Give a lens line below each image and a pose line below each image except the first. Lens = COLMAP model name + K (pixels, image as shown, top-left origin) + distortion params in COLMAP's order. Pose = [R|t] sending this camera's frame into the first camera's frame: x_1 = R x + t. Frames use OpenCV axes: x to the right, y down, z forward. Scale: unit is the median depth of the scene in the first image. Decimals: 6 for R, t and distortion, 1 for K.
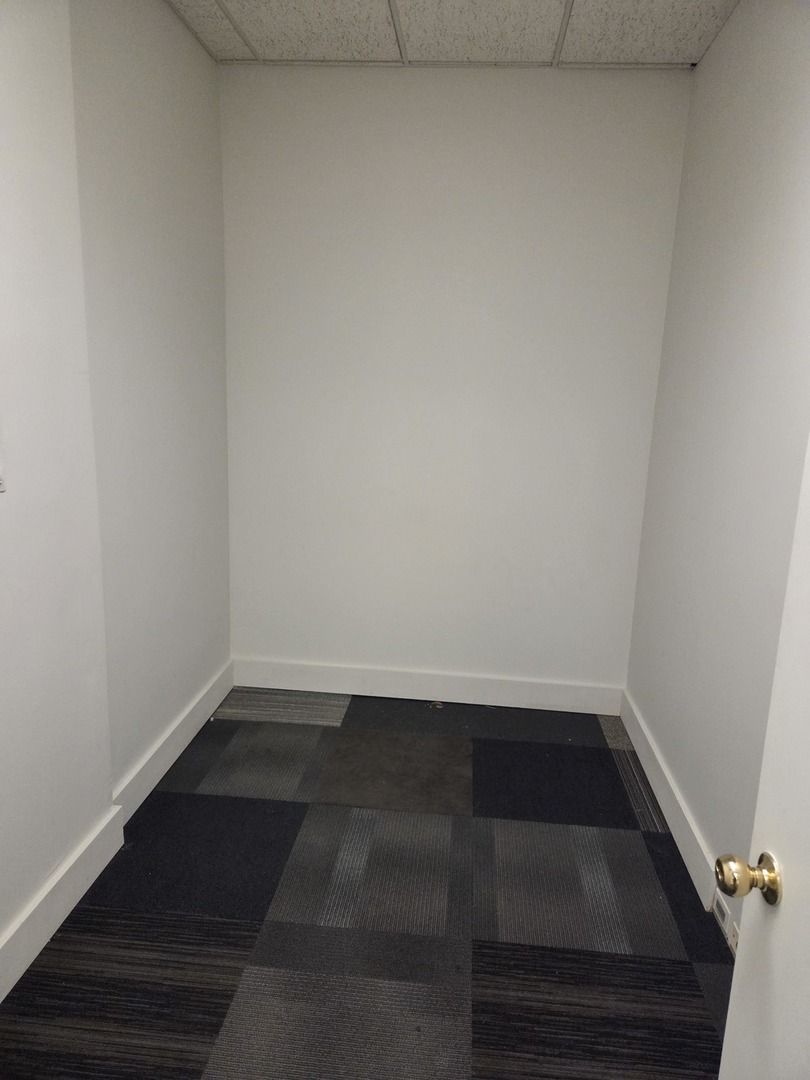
lens RADIAL K [[735.9, 0, 405.0], [0, 735.9, 540.0], [0, 0, 1]] dist [0.056184, -0.002752]
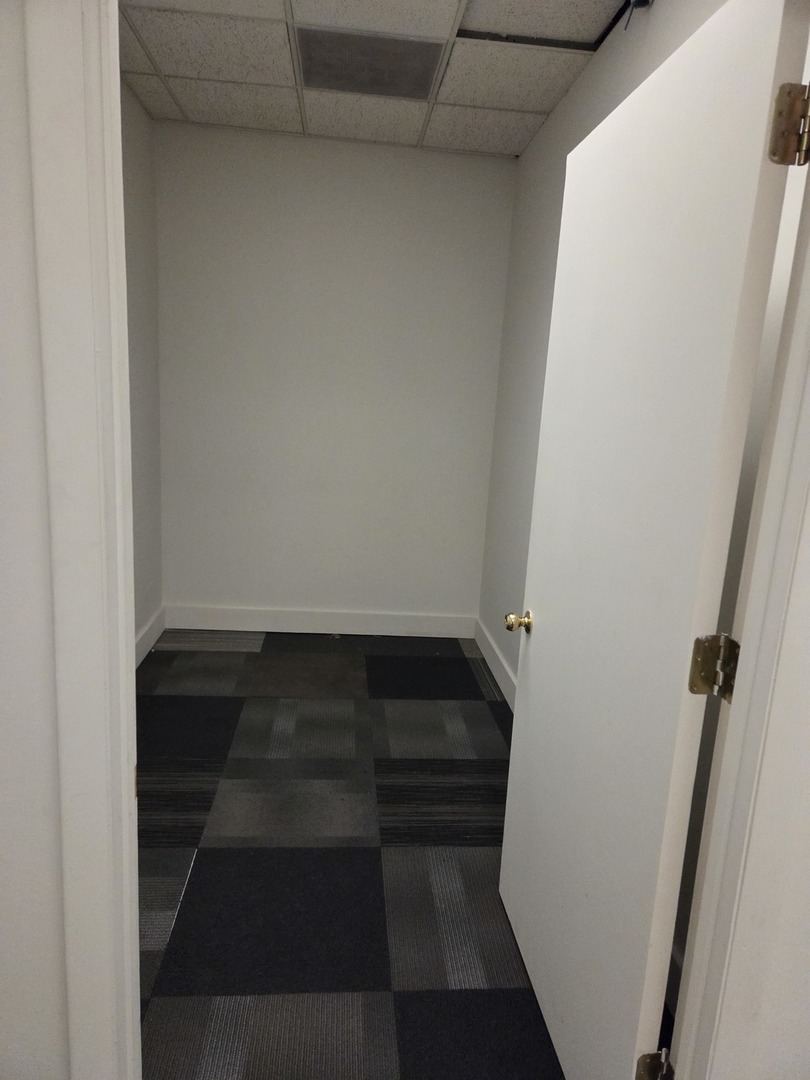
lens RADIAL K [[735.9, 0, 405.0], [0, 735.9, 540.0], [0, 0, 1]] dist [0.056184, -0.002752]
pose [[0.984424, -0.012626, 0.175357, -0.076771], [0.012439, 0.999920, 0.002163, 0.075098], [-0.175370, 0.000052, 0.984503, -0.347169]]
